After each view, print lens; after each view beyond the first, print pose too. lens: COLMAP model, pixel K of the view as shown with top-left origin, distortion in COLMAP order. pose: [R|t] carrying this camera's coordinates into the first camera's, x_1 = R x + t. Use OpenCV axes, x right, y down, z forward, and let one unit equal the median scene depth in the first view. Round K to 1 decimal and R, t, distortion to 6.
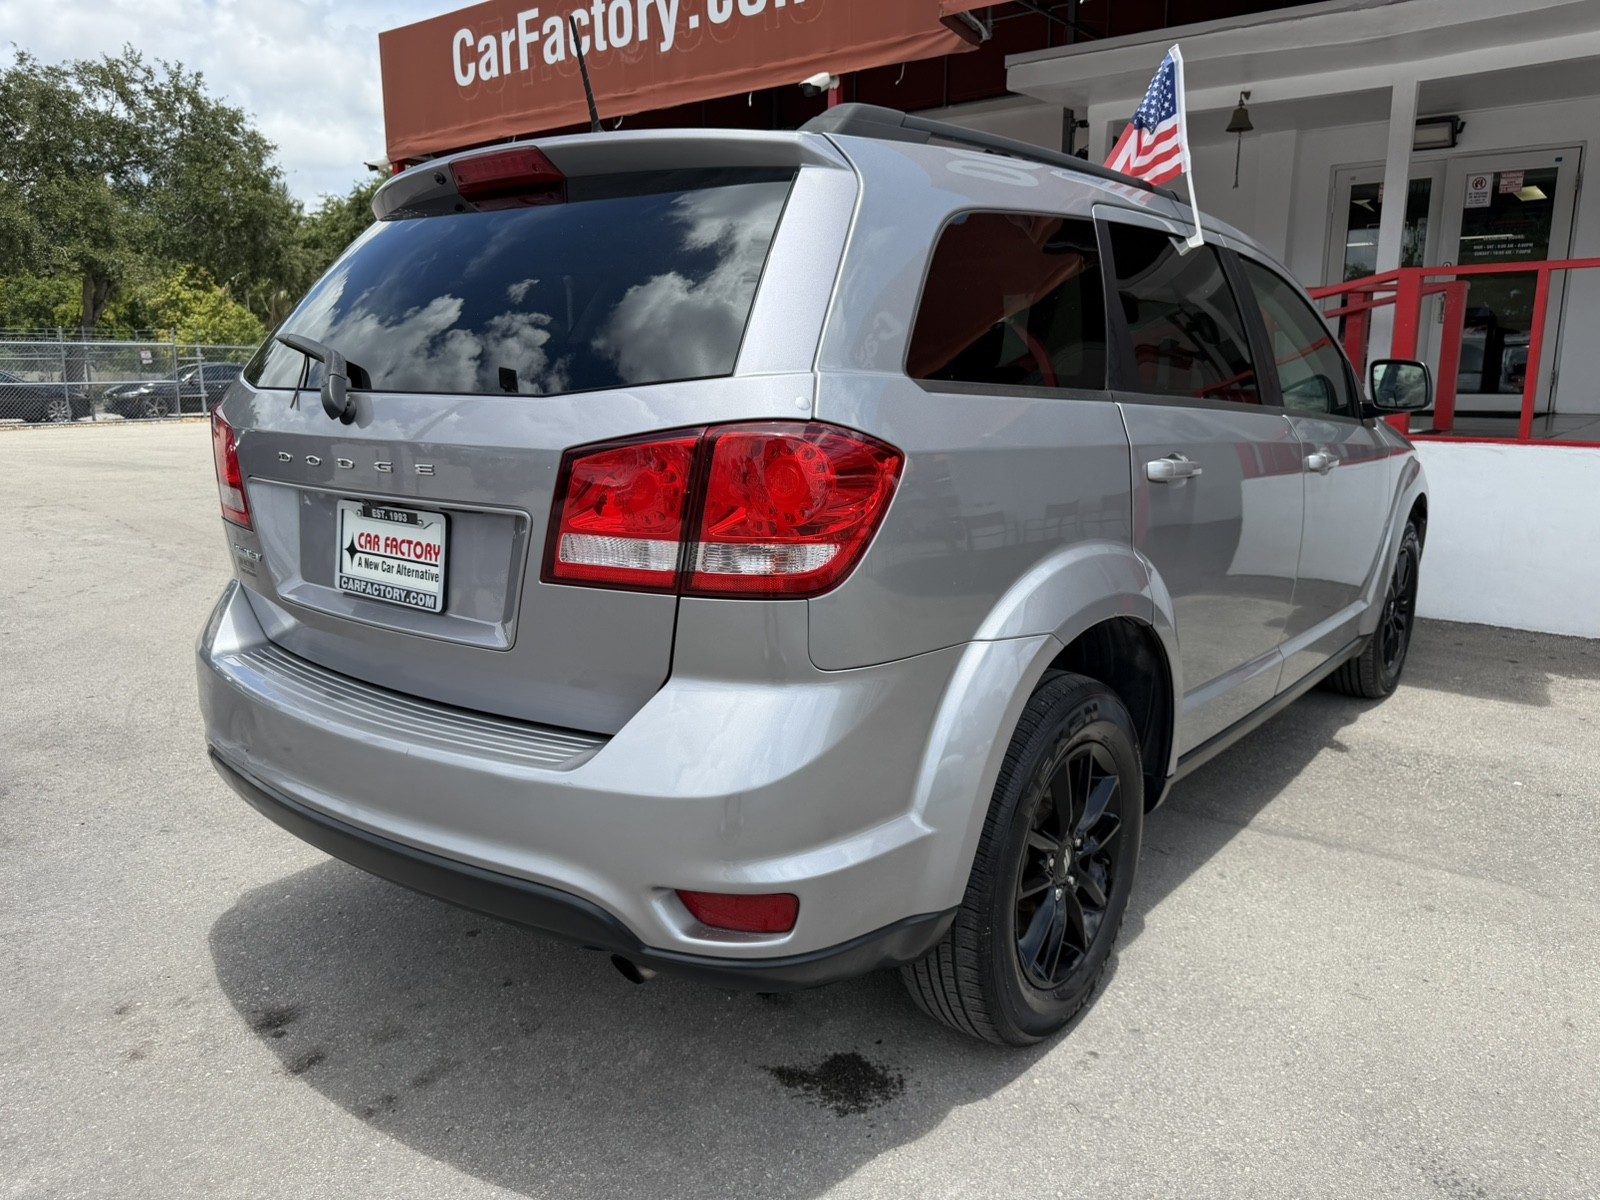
lens RADIAL K [[1134.1, 0, 802.6], [0, 1134.1, 606.0], [0, 0, 1]] dist [0.011005, -0.015200]
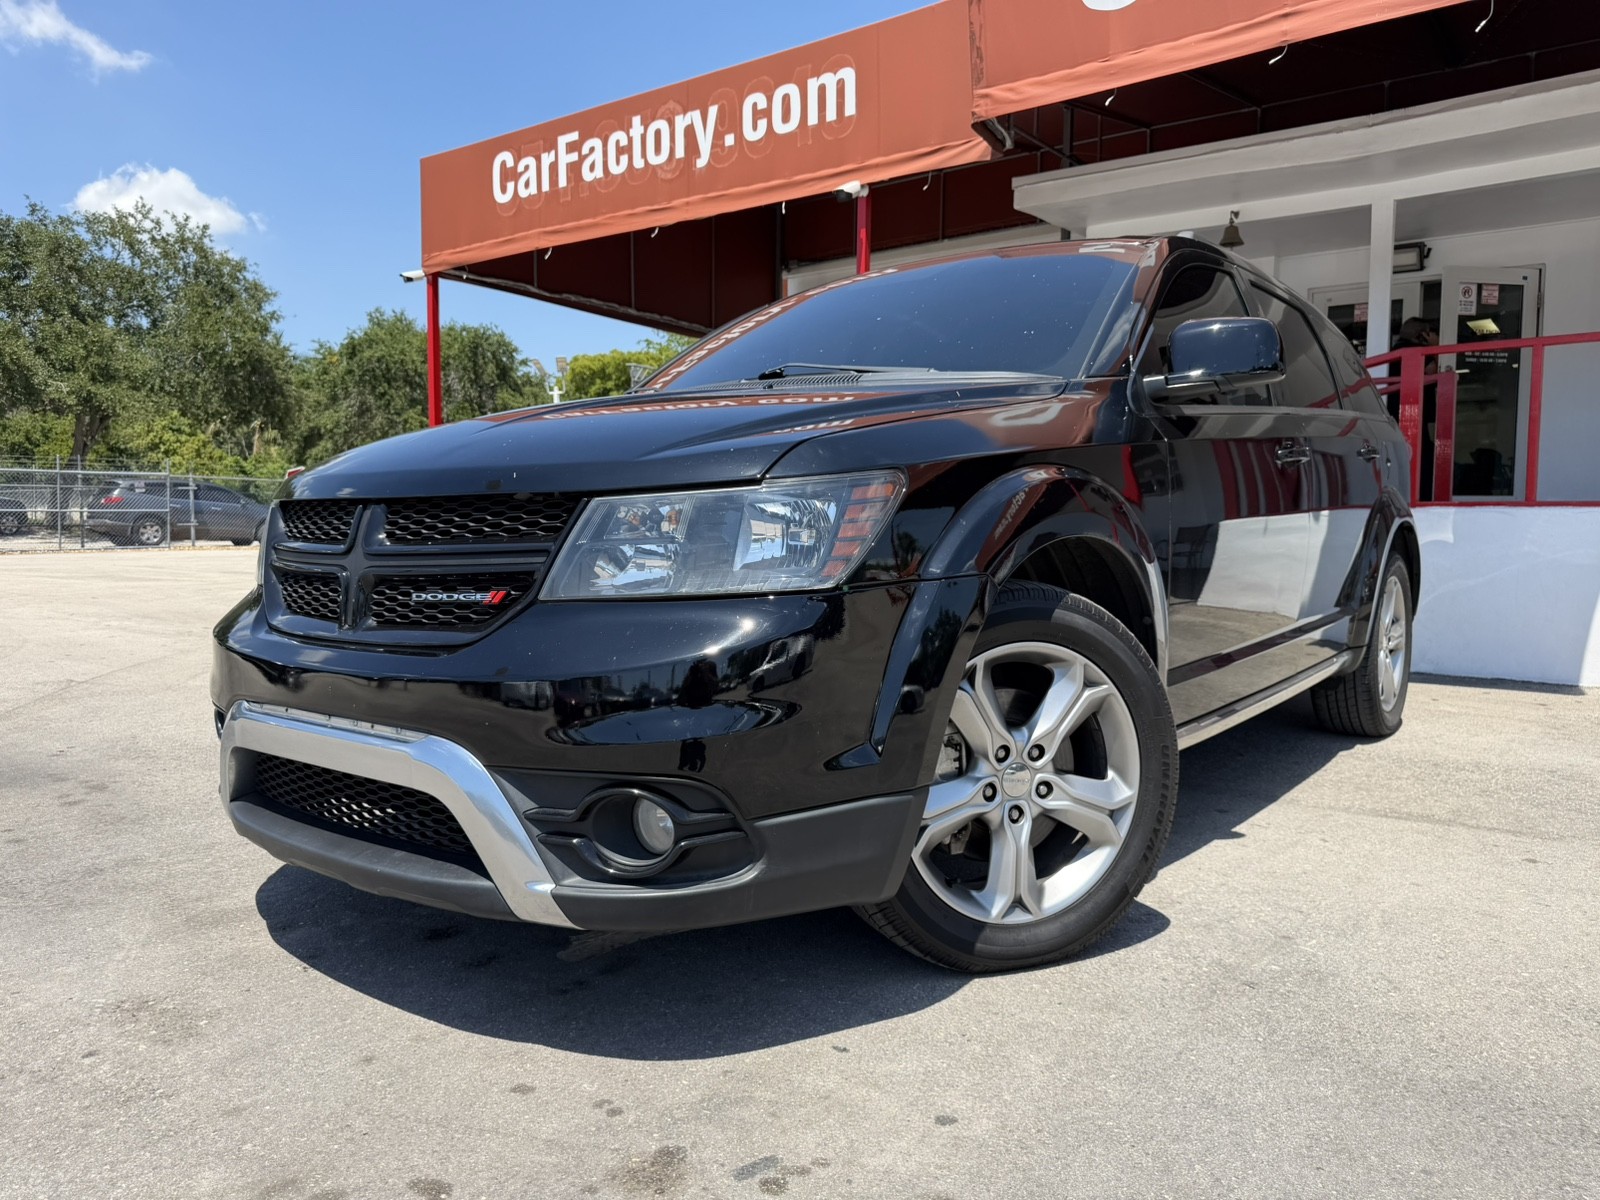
lens RADIAL K [[1134.1, 0, 802.6], [0, 1134.1, 603.9], [0, 0, 1]] dist [0.011005, -0.015200]
pose [[0.999666, 0.002924, 0.025684, -0.048851], [0.000427, 0.991579, -0.129503, 0.058685], [-0.025846, 0.129471, 0.991246, -0.013892]]
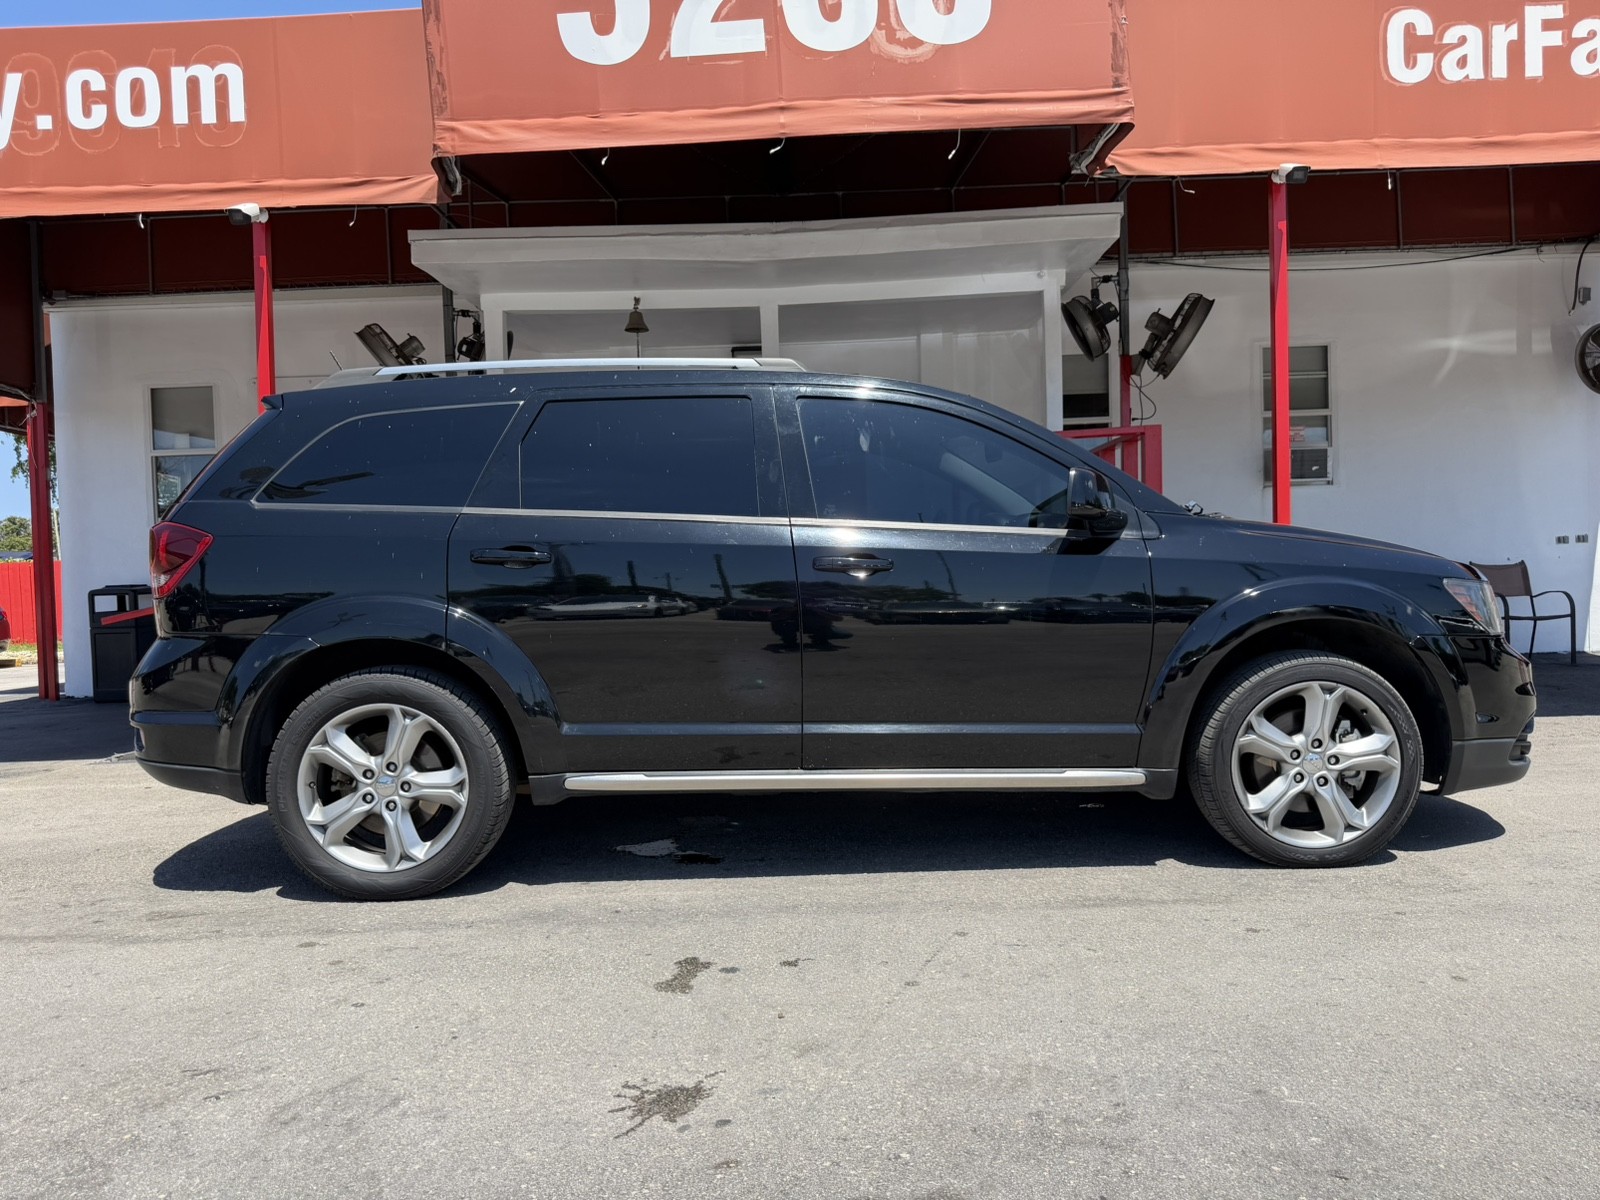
lens RADIAL K [[1134.1, 0, 796.3], [0, 1134.1, 606.8], [0, 0, 1]] dist [0.011005, -0.015200]
pose [[0.796708, -0.037209, 0.603218, -0.157162], [0.153836, 0.977713, -0.142872, 0.017676], [-0.584457, 0.206624, 0.784676, 0.118428]]
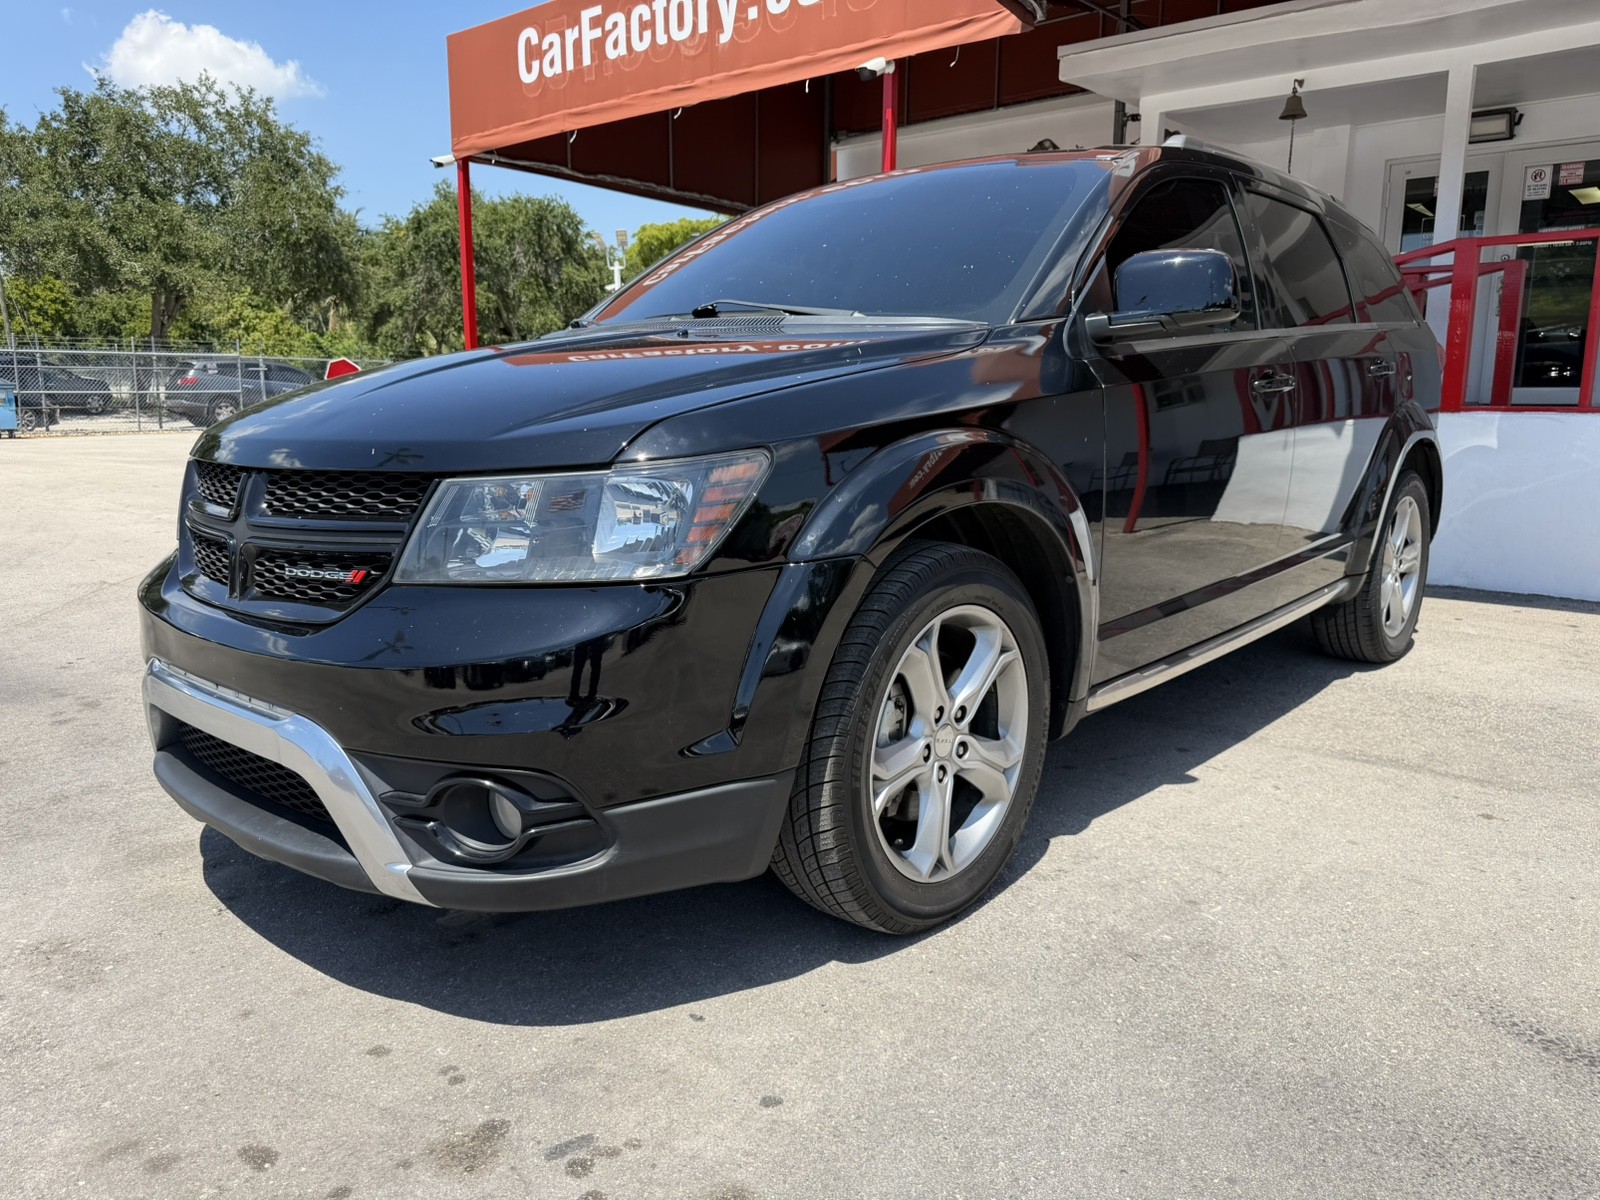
lens RADIAL K [[1134.1, 0, 797.7], [0, 1134.1, 601.9], [0, 0, 1]] dist [0.011005, -0.015200]
pose [[0.999070, 0.011670, -0.041511, -0.005828], [-0.012607, 0.999670, -0.022367, 0.037343], [0.041236, 0.022869, 0.998888, -0.010820]]
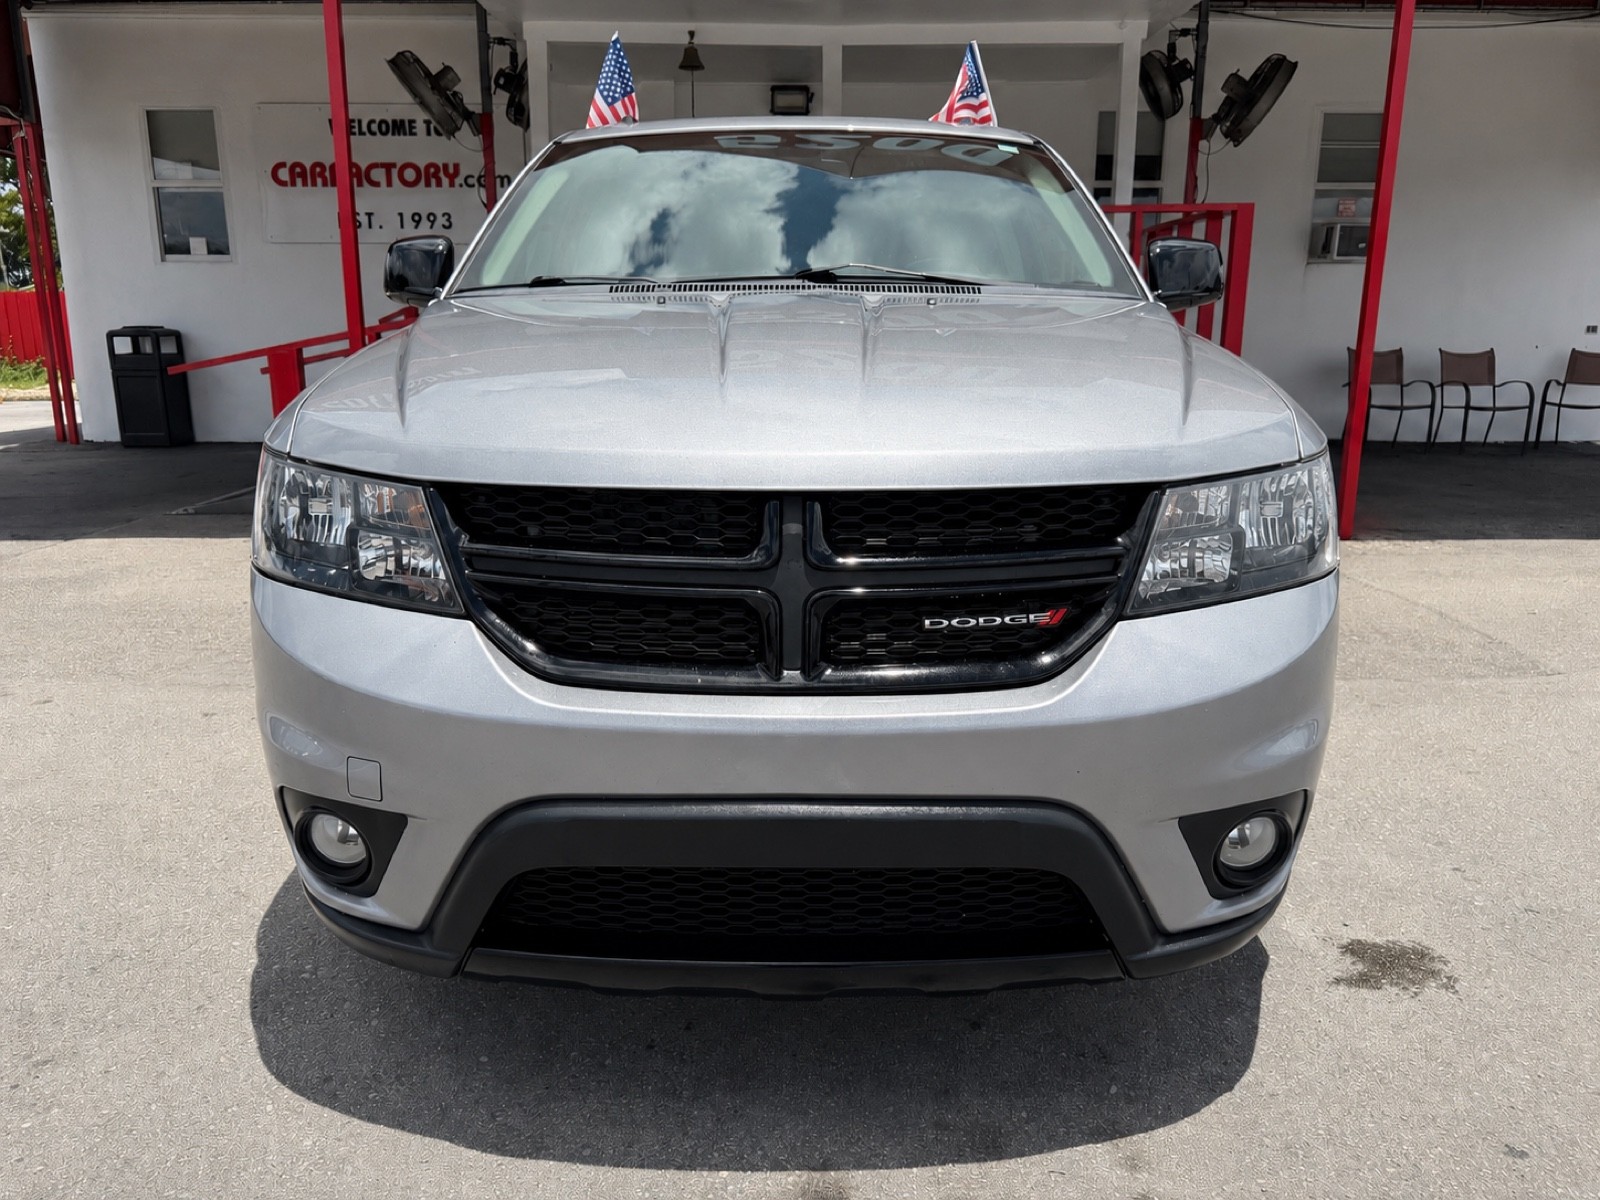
lens RADIAL K [[1134.1, 0, 804.2], [0, 1134.1, 611.9], [0, 0, 1]] dist [0.011005, -0.015200]
pose [[0.776600, -0.147878, 0.612392, -0.235174], [0.127482, 0.988838, 0.077116, -0.002984], [-0.616960, 0.018180, 0.786784, 0.146708]]
